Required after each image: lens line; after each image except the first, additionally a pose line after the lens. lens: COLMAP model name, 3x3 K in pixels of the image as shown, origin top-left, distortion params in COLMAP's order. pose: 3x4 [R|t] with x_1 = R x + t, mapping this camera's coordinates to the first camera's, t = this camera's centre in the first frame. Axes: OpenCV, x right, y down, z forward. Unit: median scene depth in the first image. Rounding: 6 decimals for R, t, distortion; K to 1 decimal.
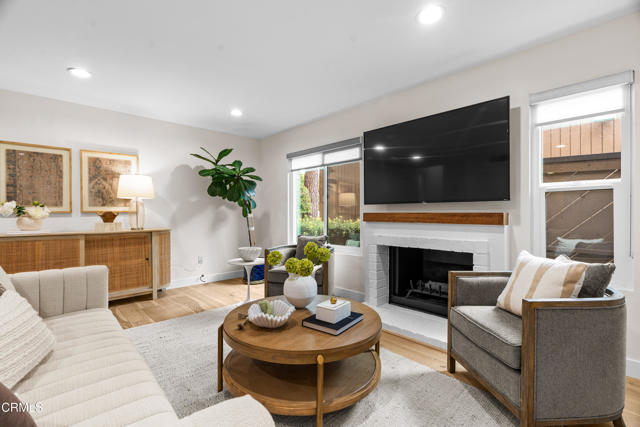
lens RADIAL K [[296.6, 0, 319.4], [0, 296.6, 214.2], [0, 0, 1]] dist [0.001203, 0.001689]
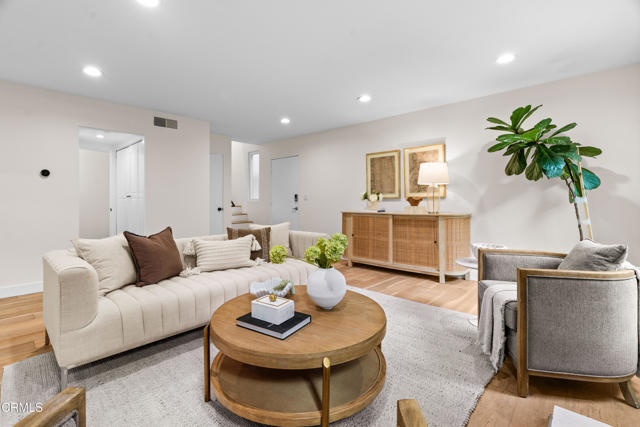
lens RADIAL K [[296.6, 0, 314.1], [0, 296.6, 201.3], [0, 0, 1]] dist [0.001203, 0.001689]
pose [[0.070764, 0.000968, -0.997493, 0.438755], [-0.000775, 0.999999, 0.000915, 0.008167], [0.997493, 0.000709, 0.070765, 0.515797]]
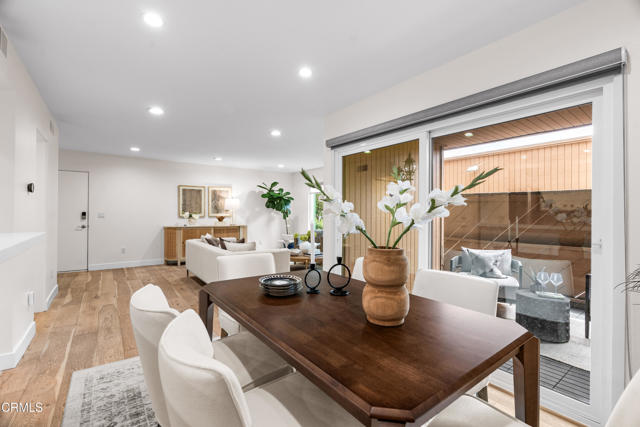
lens RADIAL K [[296.6, 0, 316.5], [0, 296.6, 214.1], [0, 0, 1]] dist [0.001203, 0.001689]
pose [[0.990952, 0.004227, -0.134149, 0.230732], [-0.004940, 0.999975, -0.004984, -0.015713], [0.134125, 0.005601, 0.990949, -0.961674]]
